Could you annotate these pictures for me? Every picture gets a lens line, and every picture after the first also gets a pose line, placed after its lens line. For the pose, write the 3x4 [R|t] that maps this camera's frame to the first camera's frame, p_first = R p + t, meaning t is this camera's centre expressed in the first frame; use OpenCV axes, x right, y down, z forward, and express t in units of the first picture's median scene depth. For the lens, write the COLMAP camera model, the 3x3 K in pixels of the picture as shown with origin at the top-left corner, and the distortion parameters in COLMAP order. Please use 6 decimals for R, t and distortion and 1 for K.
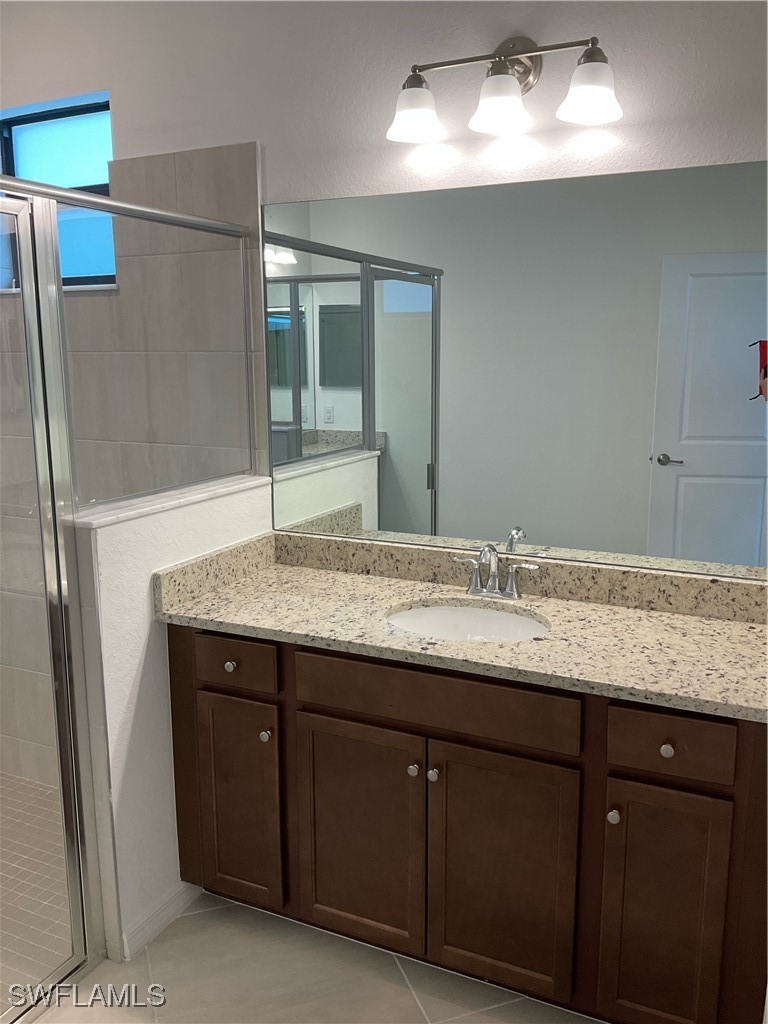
lens RADIAL K [[851.9, 0, 382.8], [0, 851.9, 513.8], [0, 0, 1]] dist [0.064082, -0.132992]
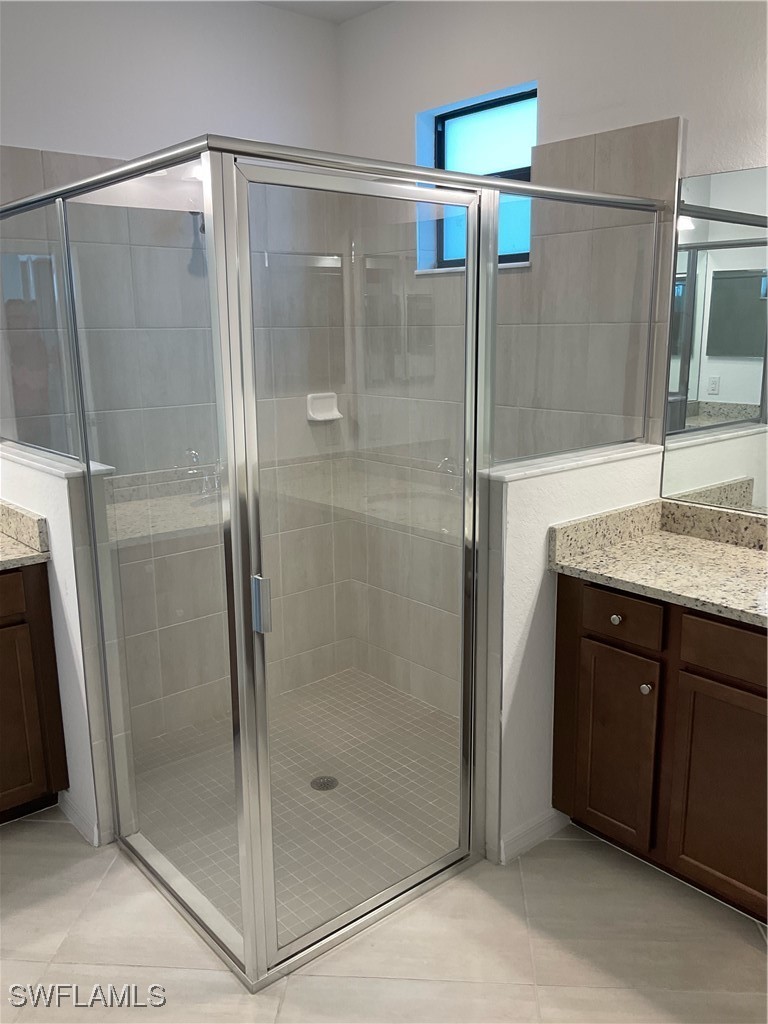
lens RADIAL K [[851.9, 0, 373.1], [0, 851.9, 509.3], [0, 0, 1]] dist [0.064082, -0.132992]
pose [[0.911927, 0.082715, -0.401930, -0.033783], [-0.070201, 0.996481, 0.045792, 0.012121], [0.404303, -0.013543, 0.914525, -0.094515]]
